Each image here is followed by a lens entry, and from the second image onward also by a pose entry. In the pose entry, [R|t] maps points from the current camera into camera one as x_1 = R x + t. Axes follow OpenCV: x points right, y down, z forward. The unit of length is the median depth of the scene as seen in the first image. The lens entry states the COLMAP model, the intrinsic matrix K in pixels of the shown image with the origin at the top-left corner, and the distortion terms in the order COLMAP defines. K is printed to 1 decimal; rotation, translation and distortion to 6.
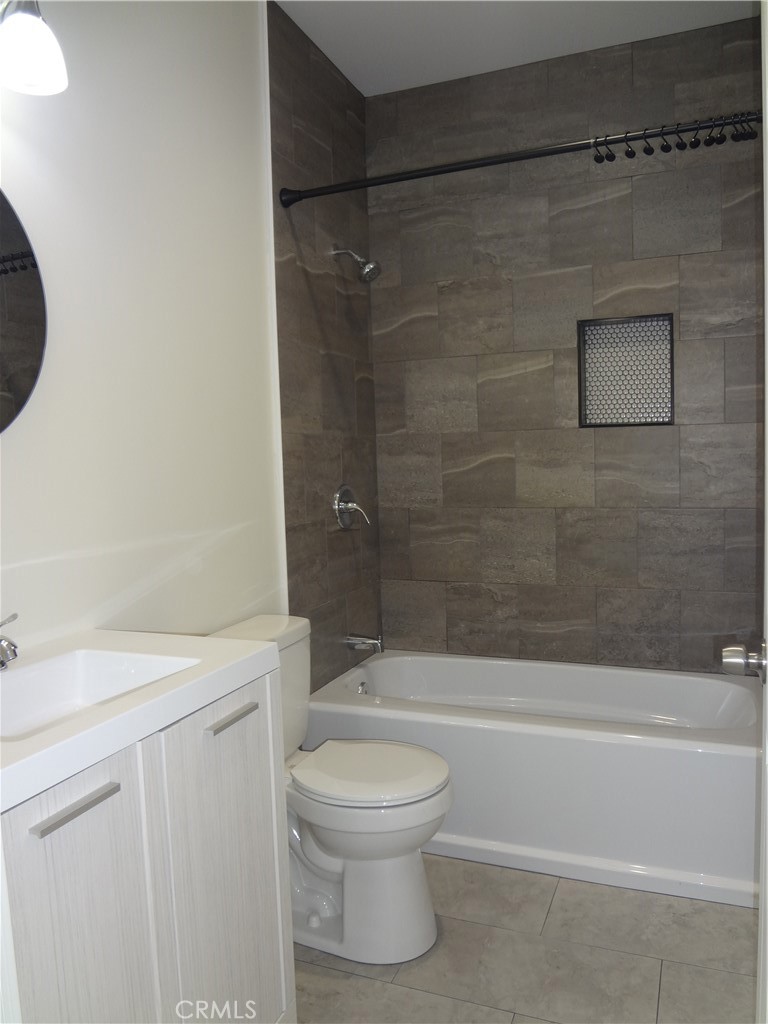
lens RADIAL K [[771.6, 0, 384.0], [0, 771.6, 512.0], [0, 0, 1]] dist [-0.050383, 0.011294]
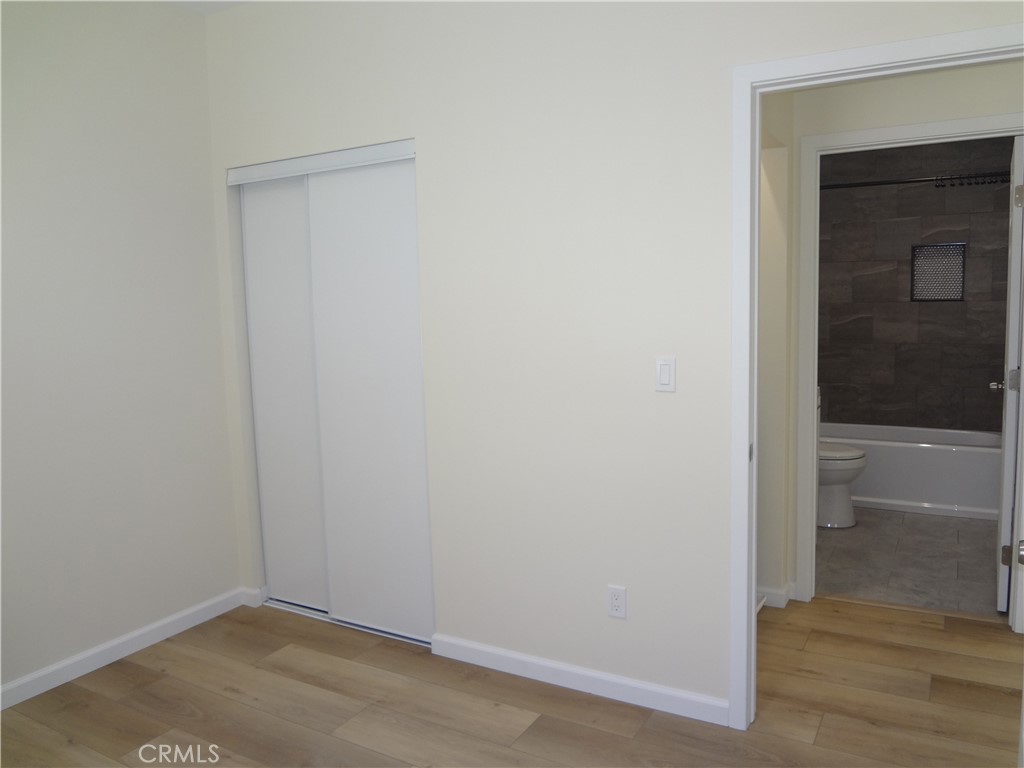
lens RADIAL K [[771.6, 0, 512.0], [0, 771.6, 384.0], [0, 0, 1]] dist [-0.050383, 0.011294]
pose [[0.990266, 0.021074, -0.137584, -0.461360], [-0.016372, 0.999245, 0.035221, 0.044605], [0.138223, -0.032626, 0.989864, -1.012388]]
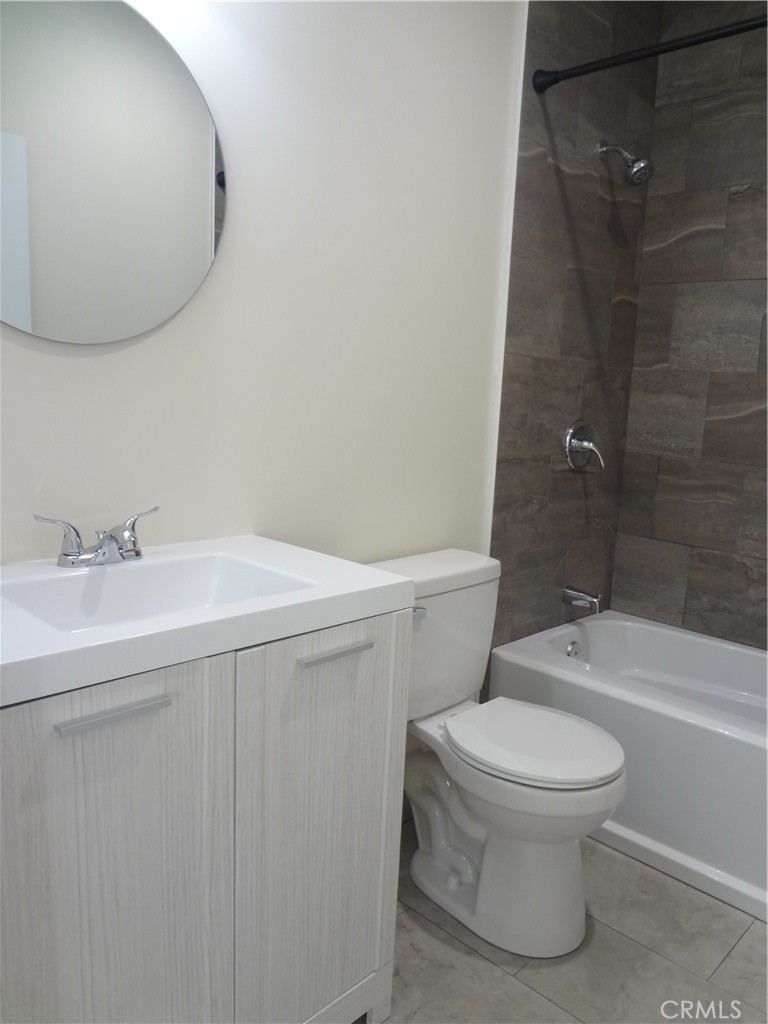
lens RADIAL K [[771.6, 0, 384.0], [0, 771.6, 512.0], [0, 0, 1]] dist [-0.050383, 0.011294]
pose [[0.921767, 0.139300, -0.361859, 0.073977], [-0.109553, 0.988778, 0.101573, 0.004064], [0.371947, -0.053984, 0.926683, 0.092545]]
